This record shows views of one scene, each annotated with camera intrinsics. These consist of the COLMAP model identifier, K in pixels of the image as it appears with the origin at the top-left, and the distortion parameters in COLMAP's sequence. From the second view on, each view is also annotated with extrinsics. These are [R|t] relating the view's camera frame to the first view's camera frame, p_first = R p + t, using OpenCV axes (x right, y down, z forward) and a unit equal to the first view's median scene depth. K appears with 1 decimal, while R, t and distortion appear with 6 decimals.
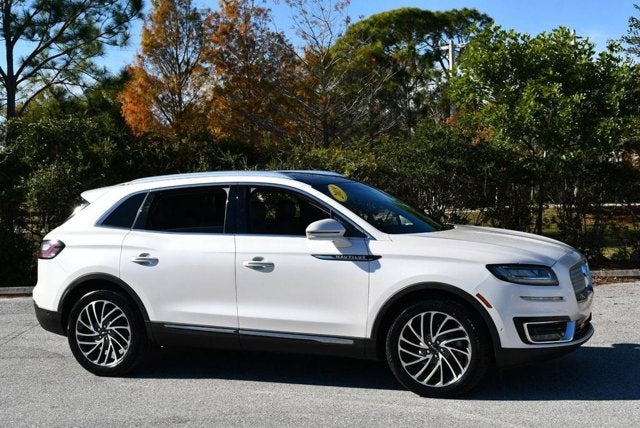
lens RADIAL K [[949.9, 0, 320.0], [0, 949.9, 214.0], [0, 0, 1]] dist [-0.030315, -0.035853]
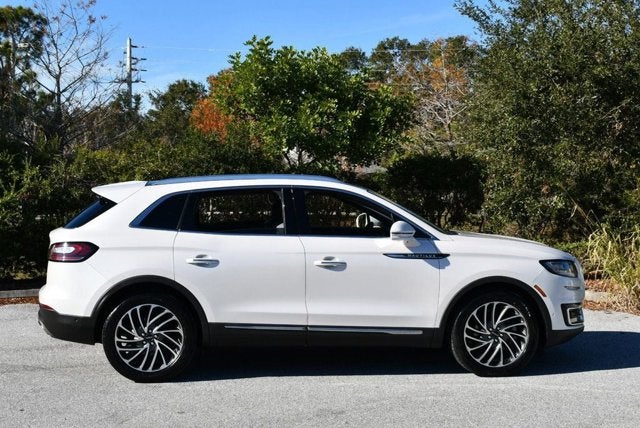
lens RADIAL K [[949.9, 0, 320.0], [0, 949.9, 214.0], [0, 0, 1]] dist [-0.030315, -0.035853]
pose [[0.892589, 0.009673, 0.450768, -0.569104], [-0.007019, 0.999947, -0.007560, 0.006085], [-0.450817, 0.003584, 0.892609, 0.064273]]
